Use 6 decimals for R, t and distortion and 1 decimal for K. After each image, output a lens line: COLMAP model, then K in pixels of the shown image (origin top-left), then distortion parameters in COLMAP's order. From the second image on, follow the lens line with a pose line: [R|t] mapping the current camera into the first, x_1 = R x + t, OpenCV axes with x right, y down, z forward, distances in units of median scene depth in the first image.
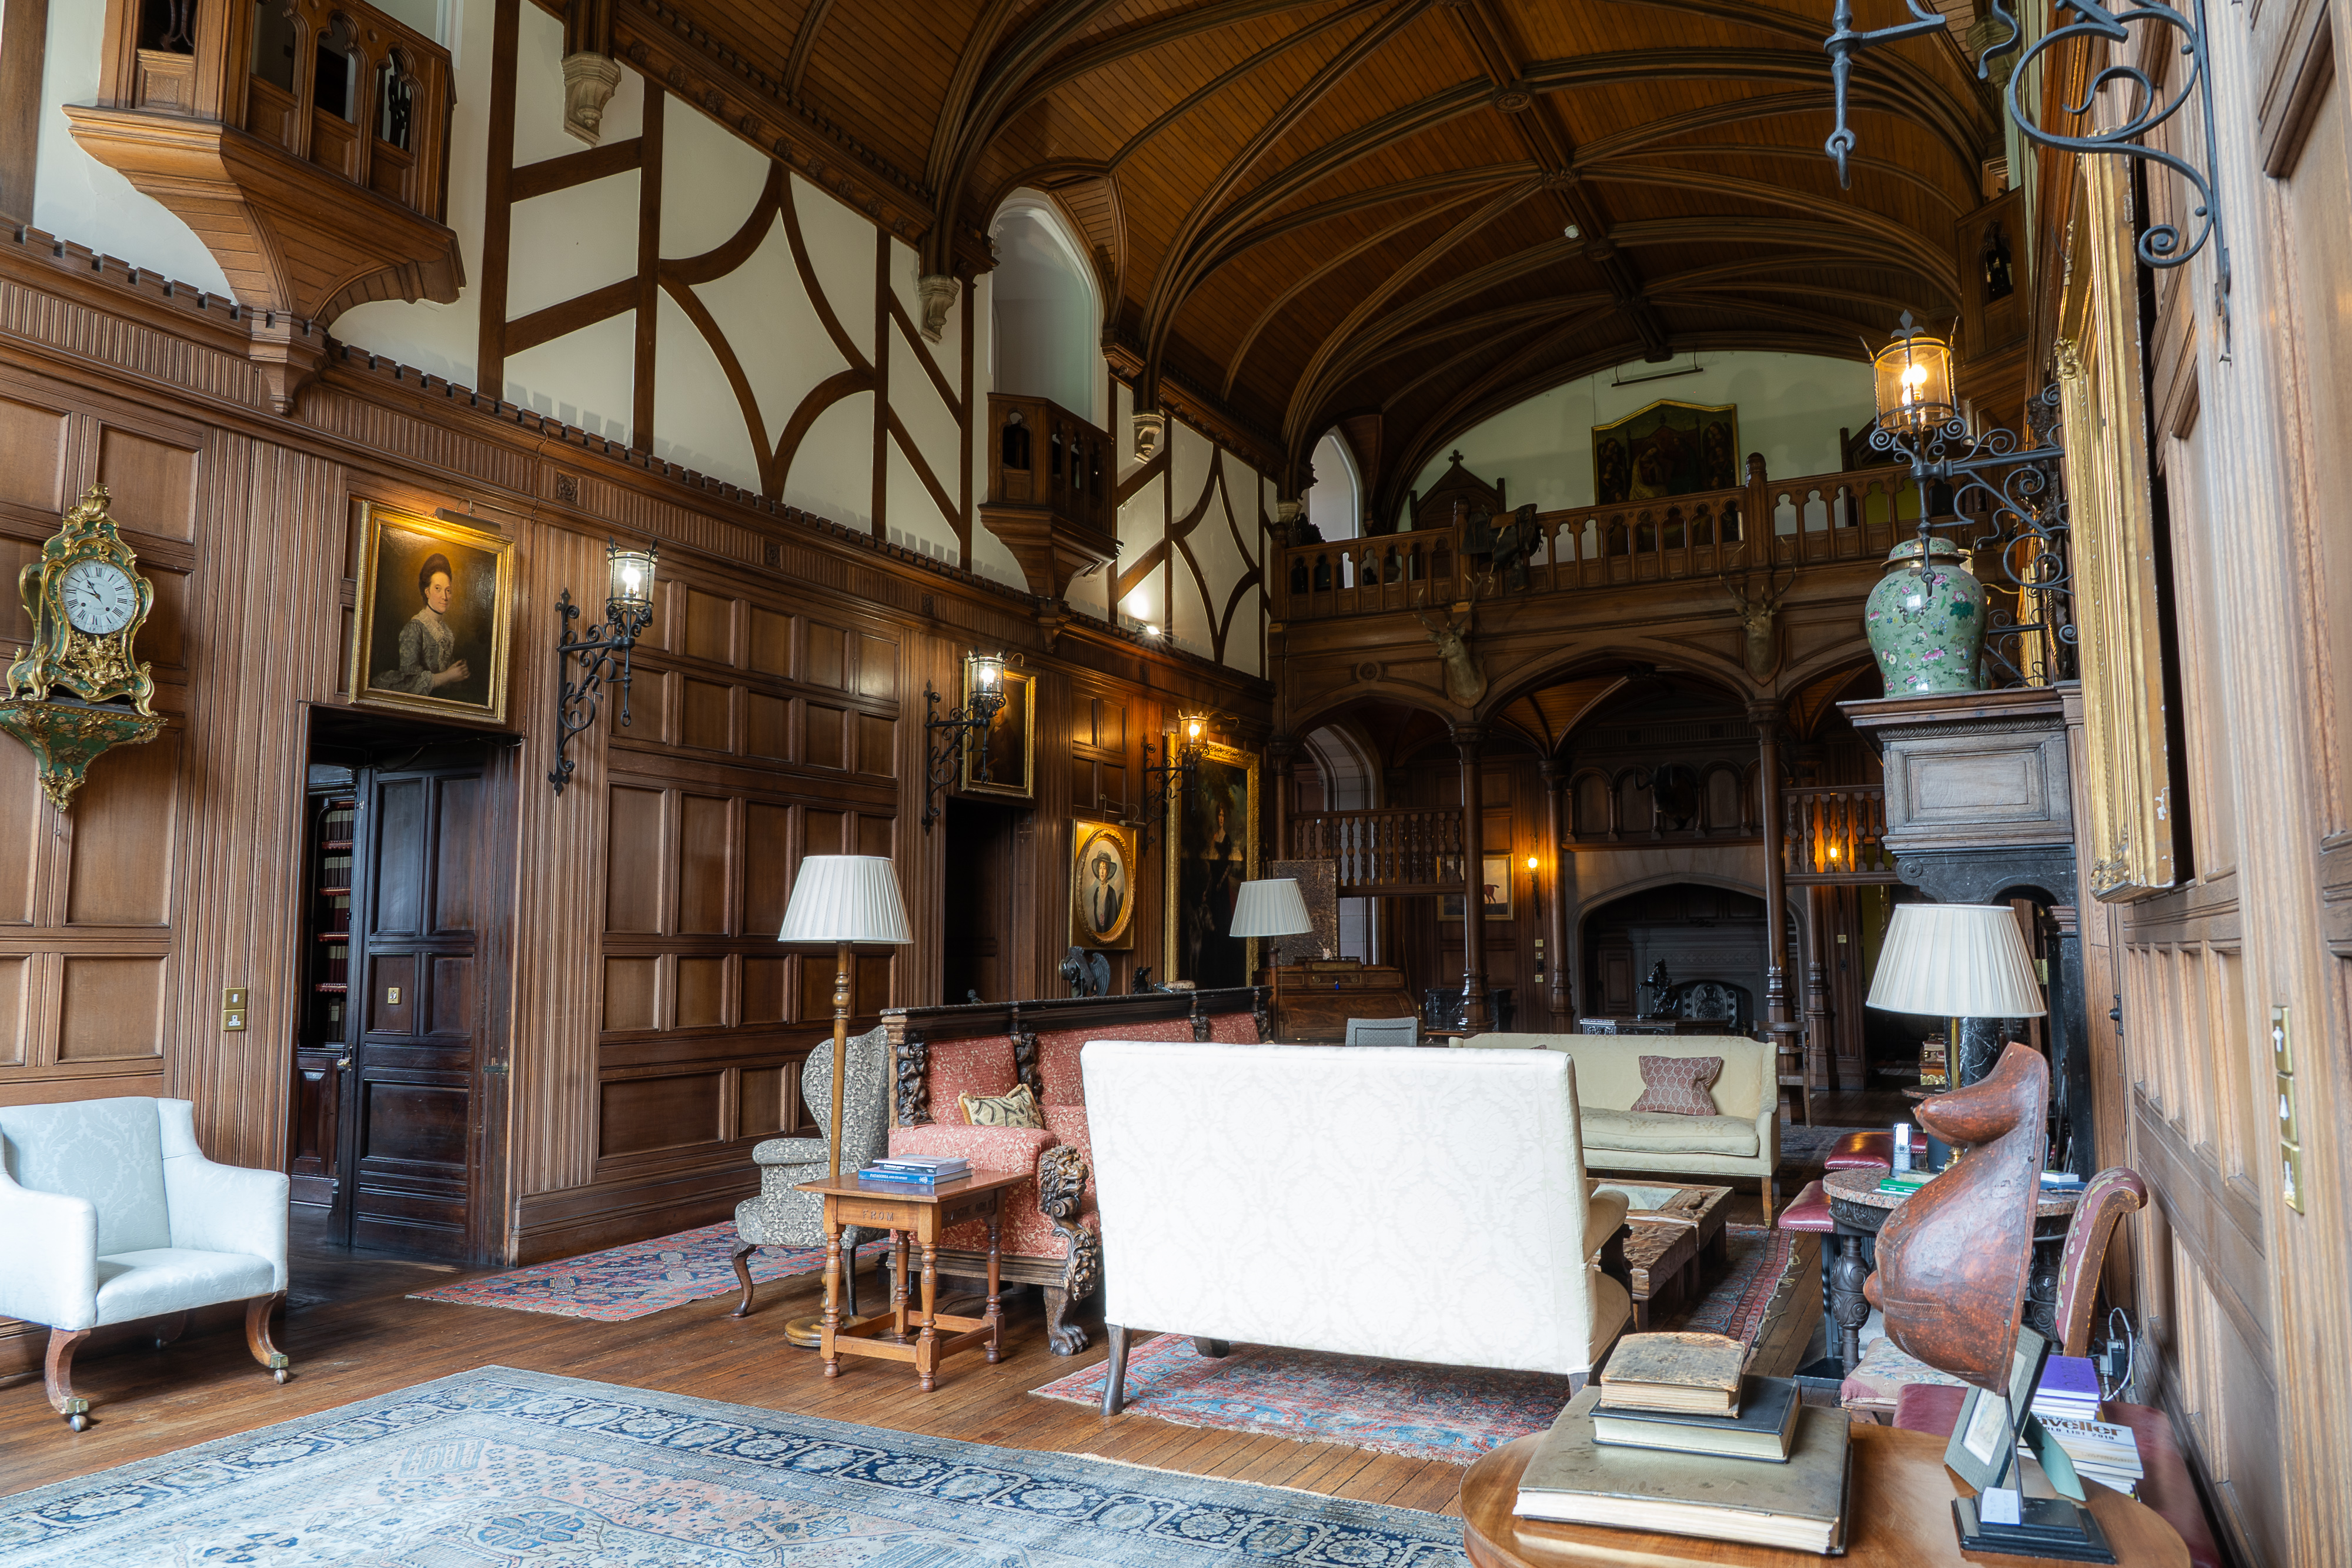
lens RADIAL K [[1594.7, 0, 1168.3], [0, 1594.7, 795.7], [0, 0, 1]] dist [-0.028965, 0.015696]
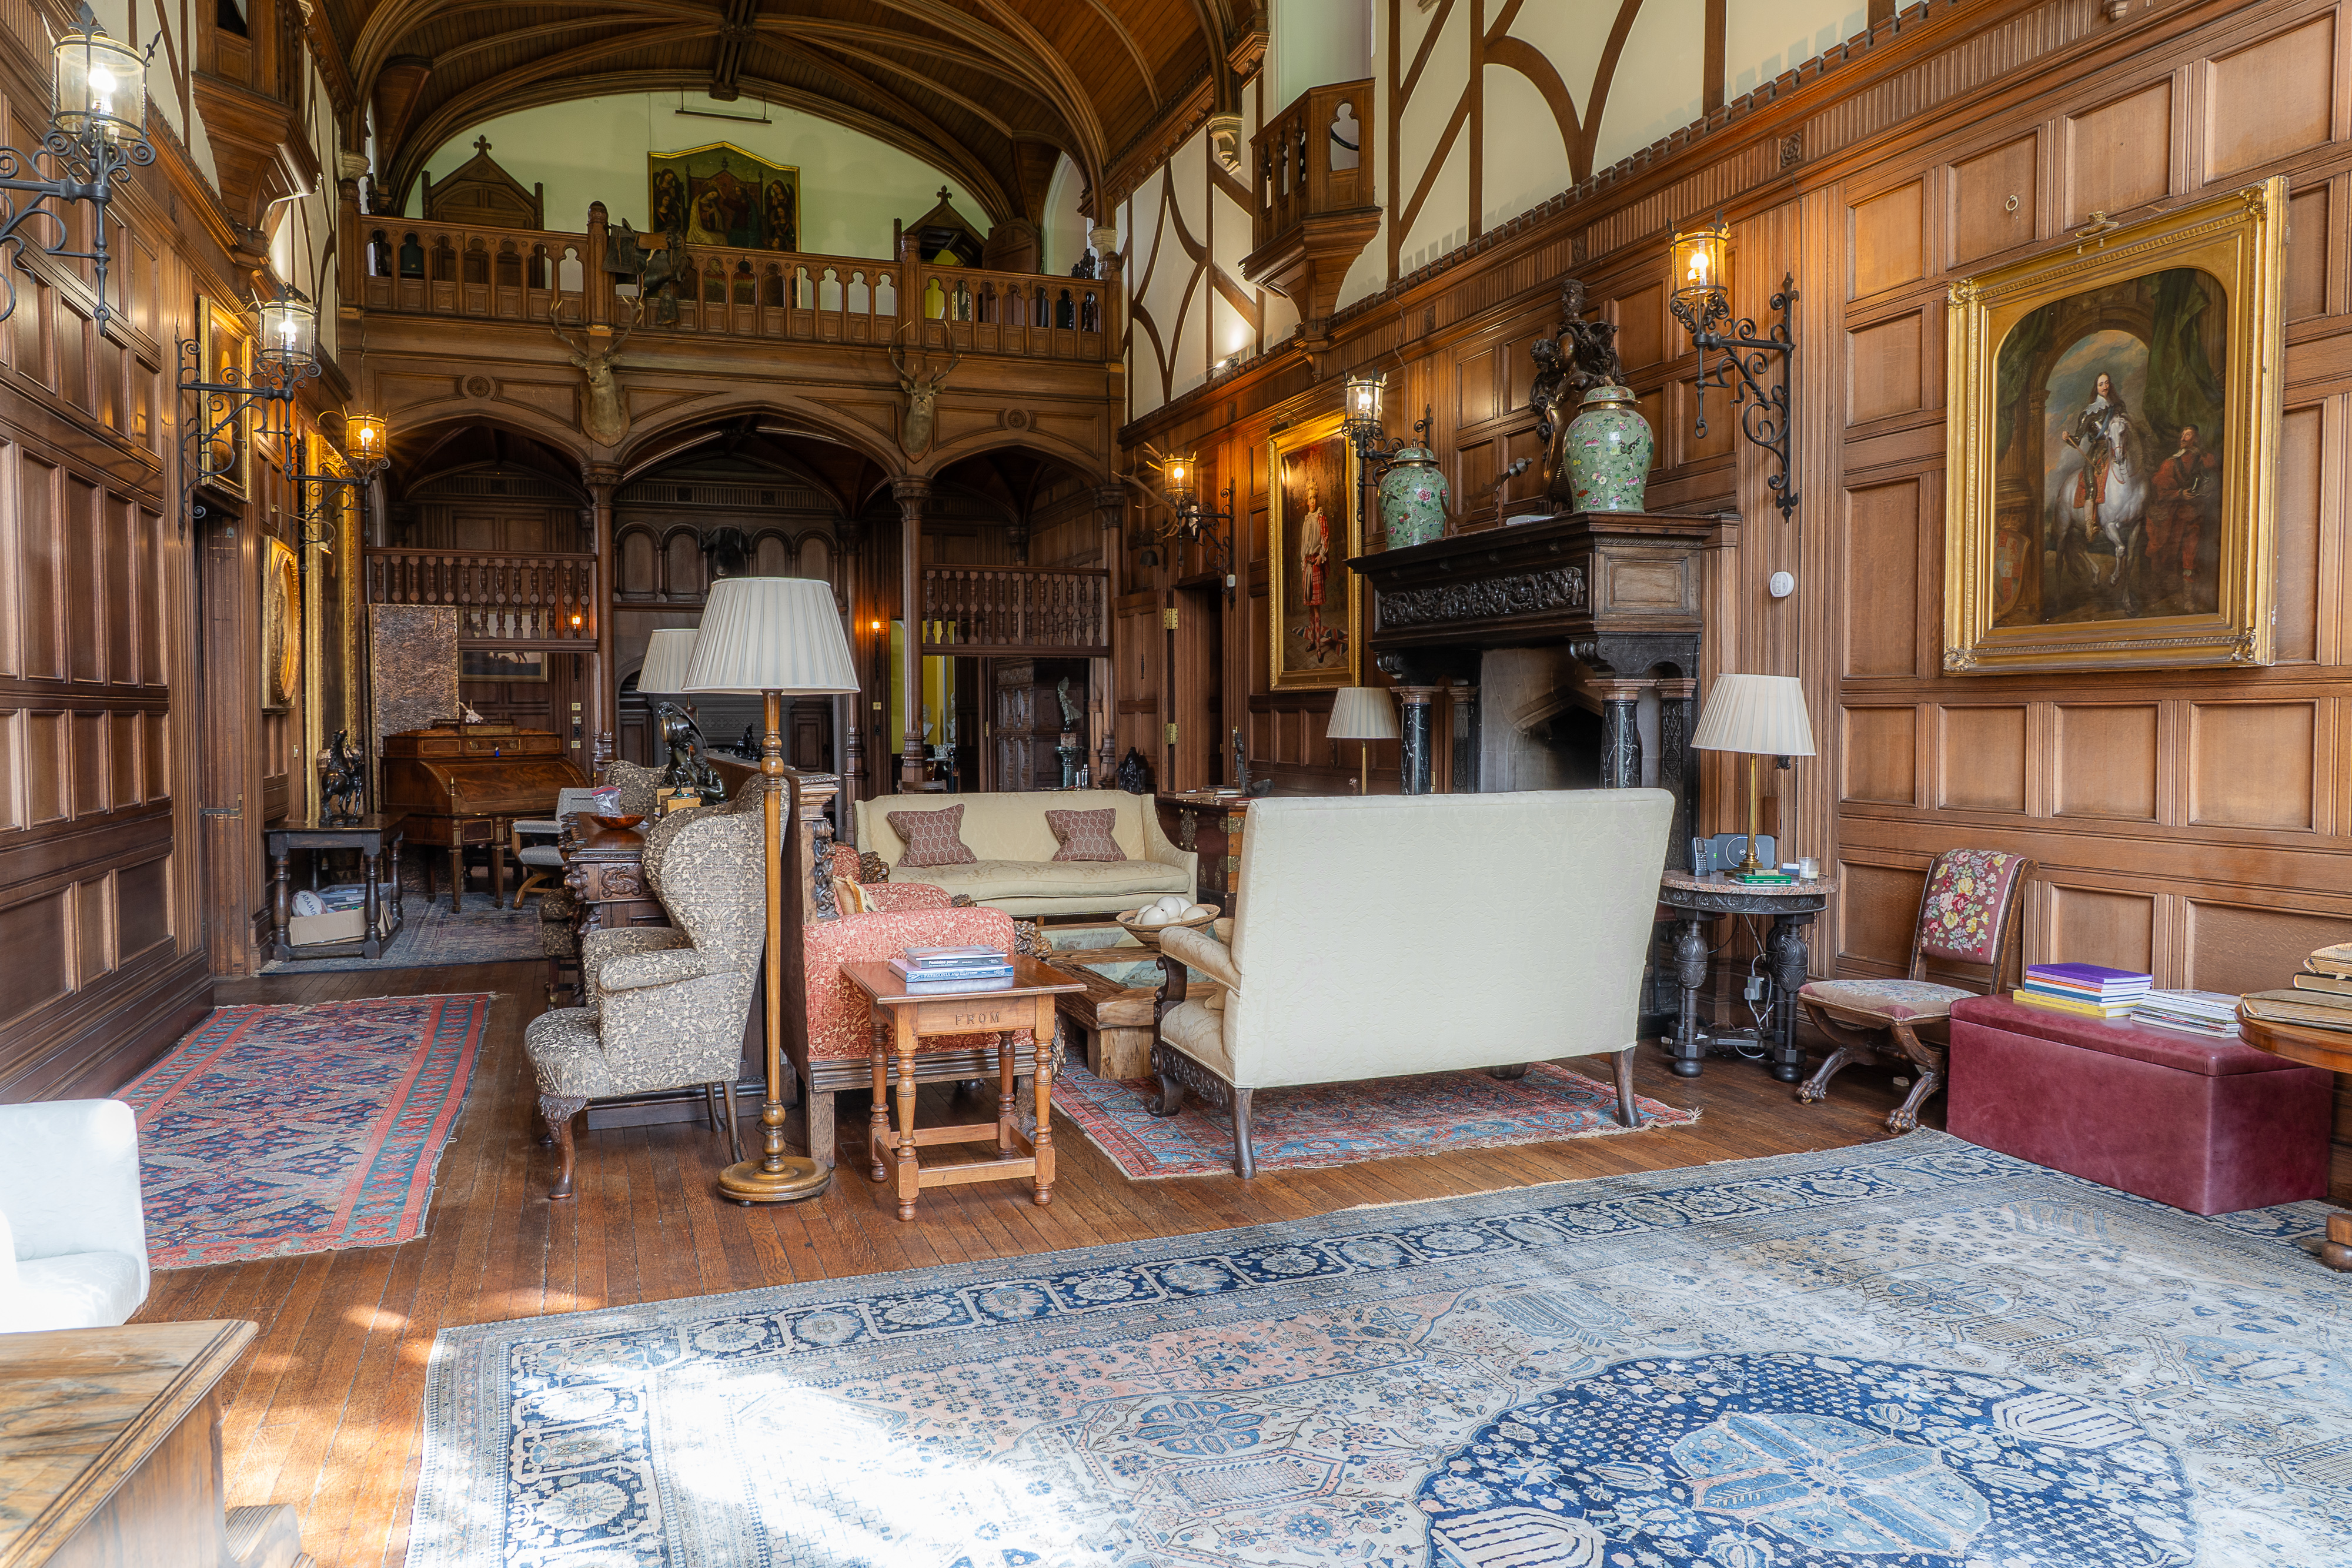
lens RADIAL K [[1591.9, 0, 1167.3], [0, 1591.9, 772.2], [0, 0, 1]] dist [-0.002343, -0.002259]
pose [[0.675768, -0.022759, 0.736763, -0.347030], [-0.072995, 0.992544, 0.097613, 0.022394], [-0.733491, -0.119744, 0.669069, 0.182916]]
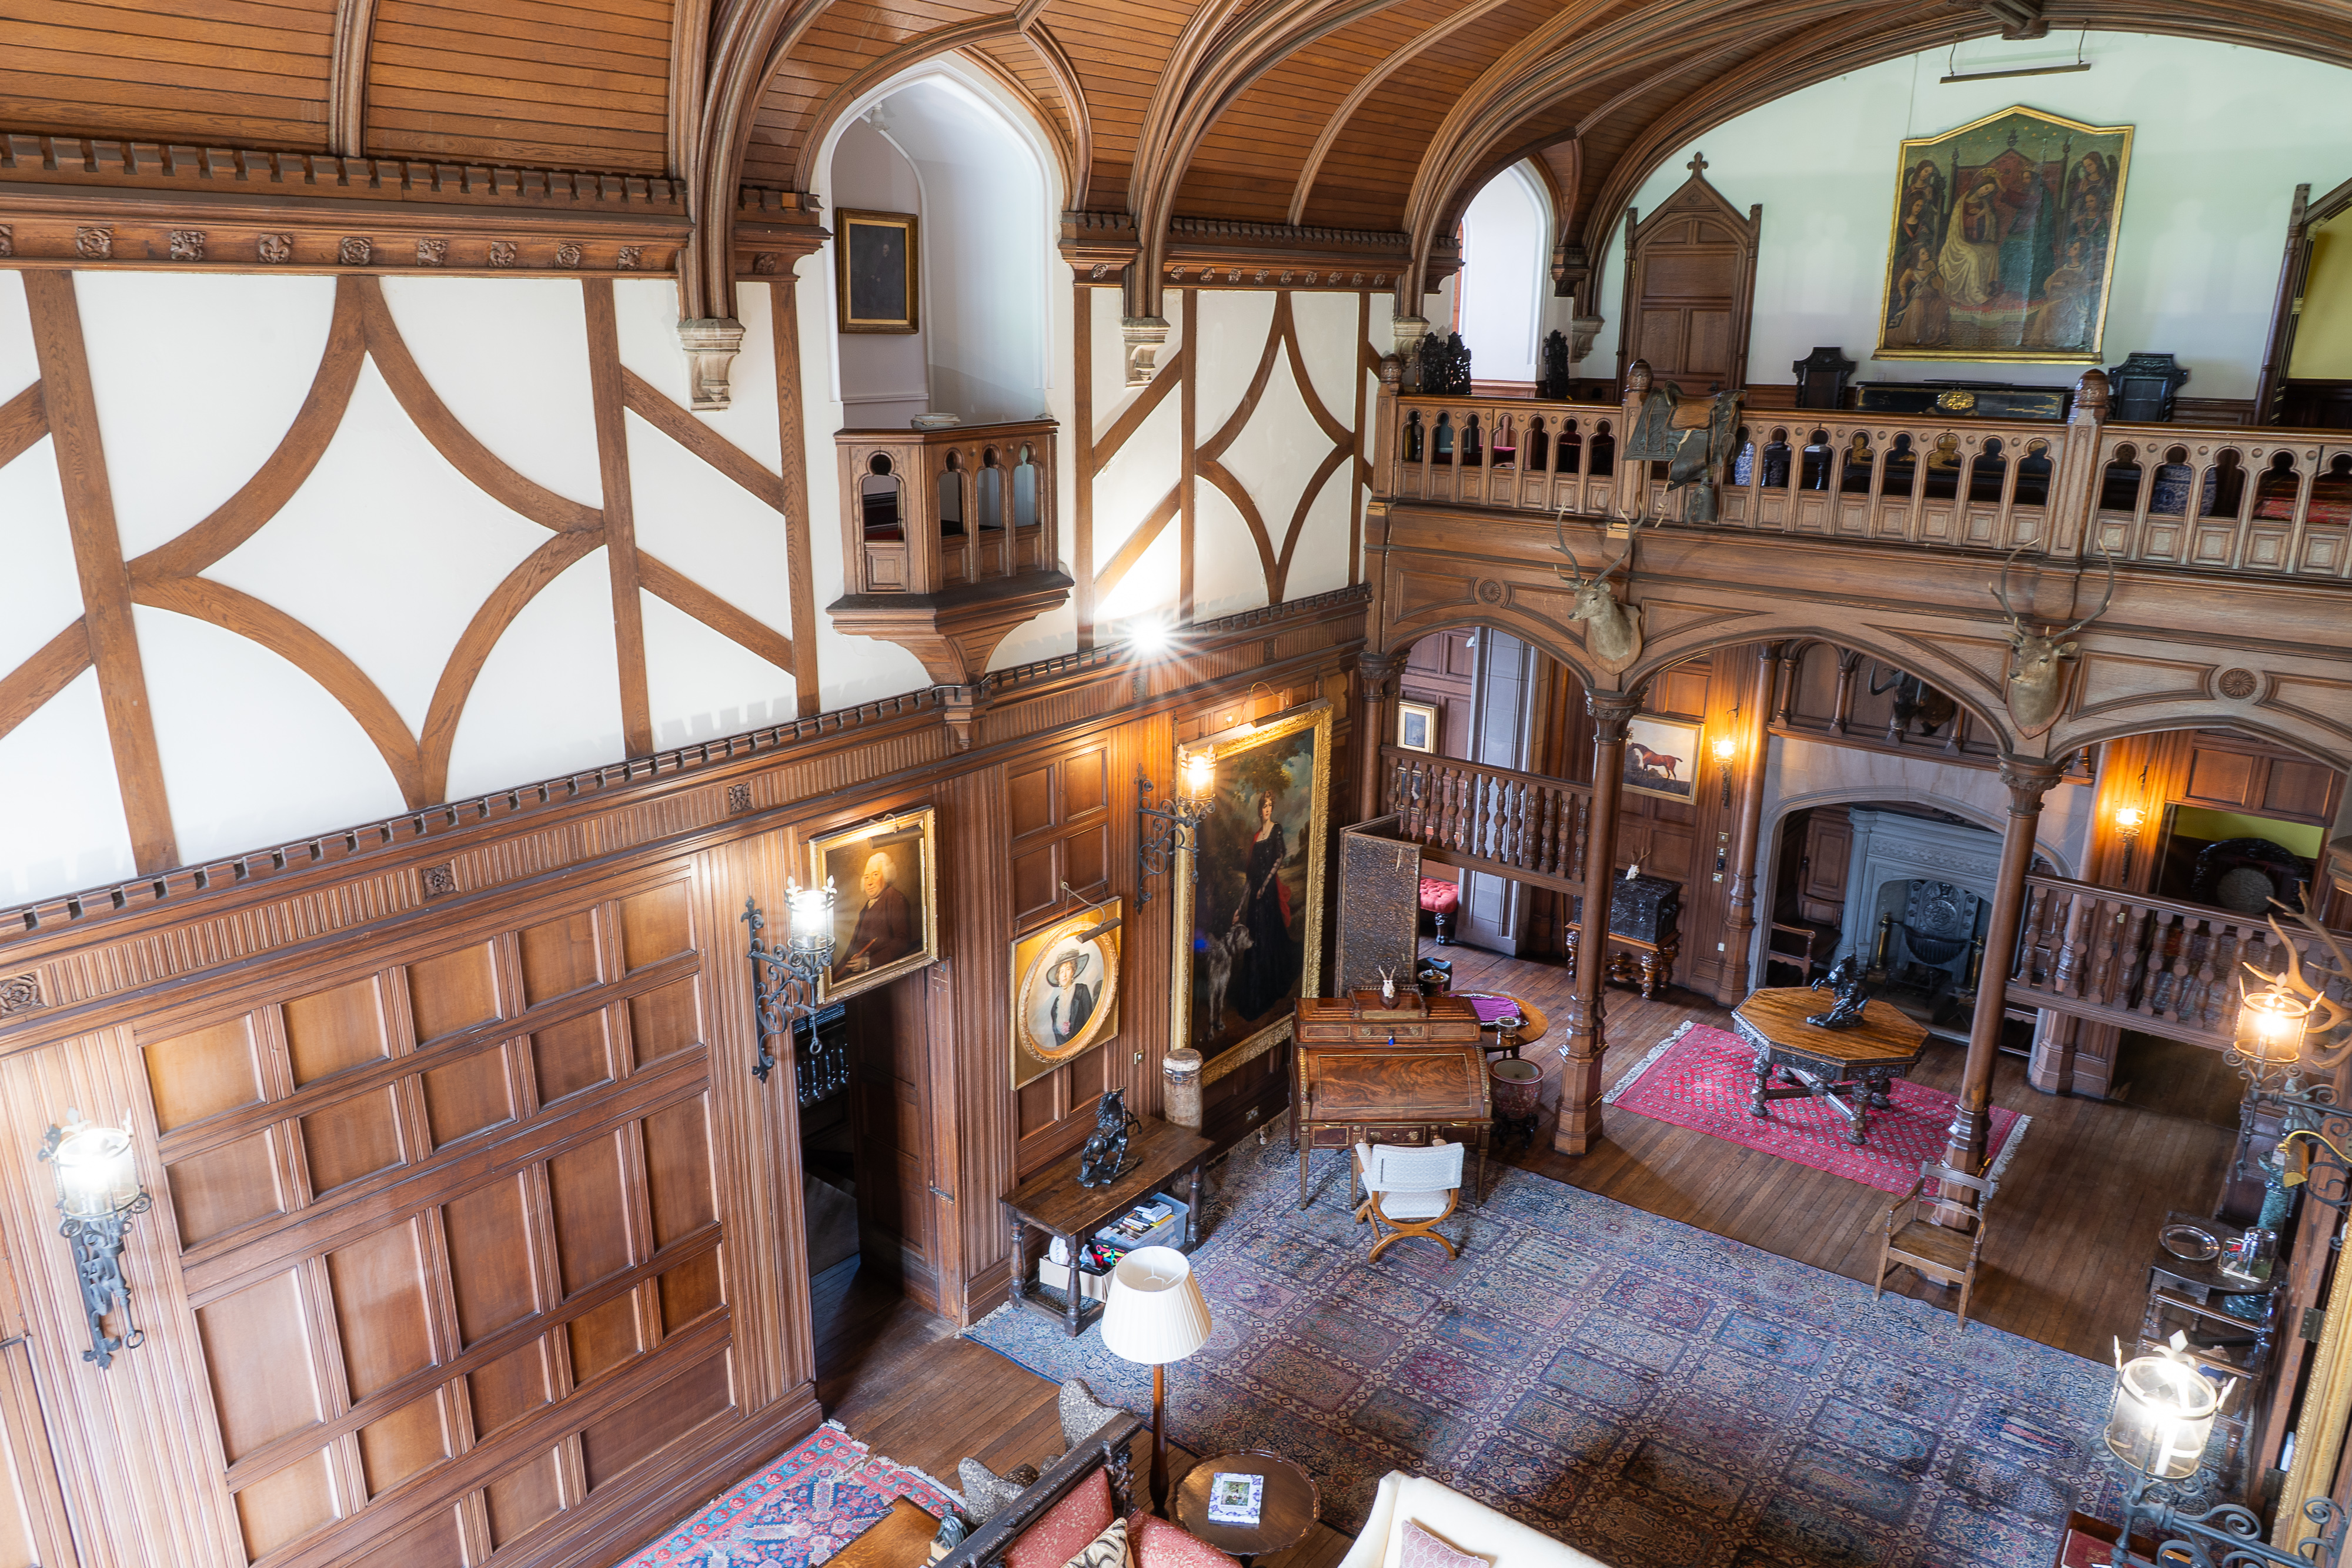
lens RADIAL K [[1594.7, 0, 1168.3], [0, 1594.7, 795.7], [0, 0, 1]] dist [-0.028965, 0.015696]
pose [[0.980384, 0.068461, -0.184823, 0.164562], [0.008548, 0.922085, 0.386894, -0.375243], [0.196909, -0.380884, 0.903412, 0.356502]]
